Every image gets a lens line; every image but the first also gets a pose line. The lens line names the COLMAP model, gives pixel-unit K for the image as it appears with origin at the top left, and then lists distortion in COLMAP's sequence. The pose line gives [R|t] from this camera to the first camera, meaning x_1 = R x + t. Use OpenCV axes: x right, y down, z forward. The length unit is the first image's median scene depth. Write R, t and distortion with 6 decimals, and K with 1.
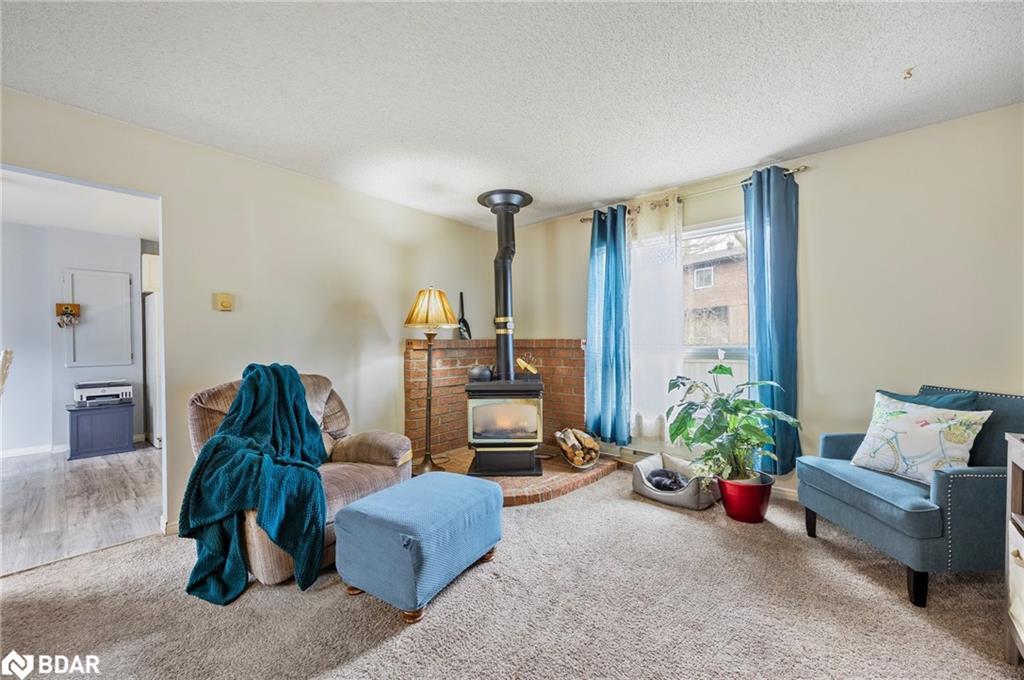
lens RADIAL K [[396.3, 0, 514.8], [0, 396.3, 344.6], [0, 0, 1]] dist [0.000500, 0.000035]
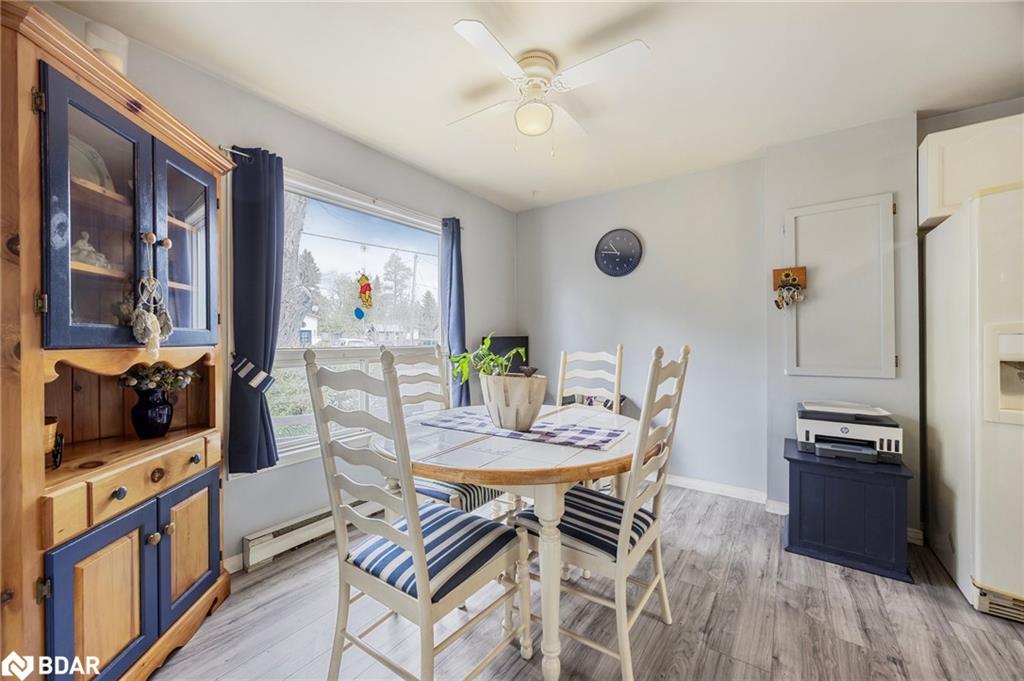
lens RADIAL K [[393.9, 0, 511.7], [0, 393.9, 338.8], [0, 0, 1]] dist [0.001042, -0.000156]
pose [[0.095867, 0.004705, -0.995383, -0.762268], [-0.005012, 0.999978, 0.004244, 0.002146], [0.995382, 0.004582, 0.095888, 0.697722]]
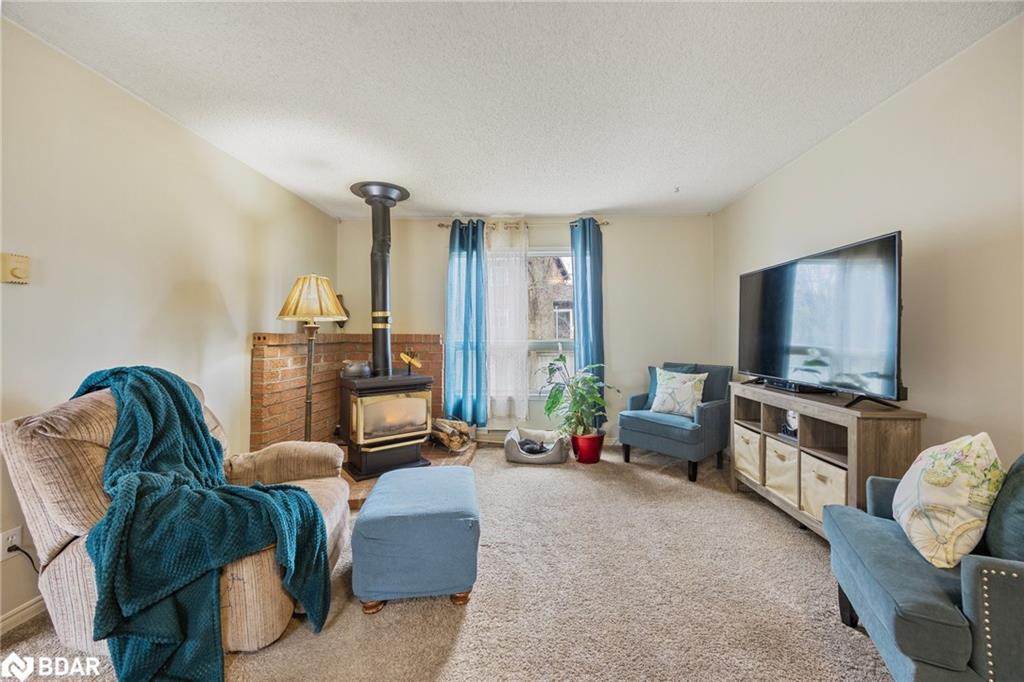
lens RADIAL K [[396.1, 0, 512.3], [0, 396.1, 329.0], [0, 0, 1]] dist [0.000630, 0.000090]
pose [[0.780716, 0.015965, 0.624682, -0.412604], [0.001503, 0.999623, -0.027426, 0.001571], [-0.624884, 0.022350, 0.780398, 0.040929]]
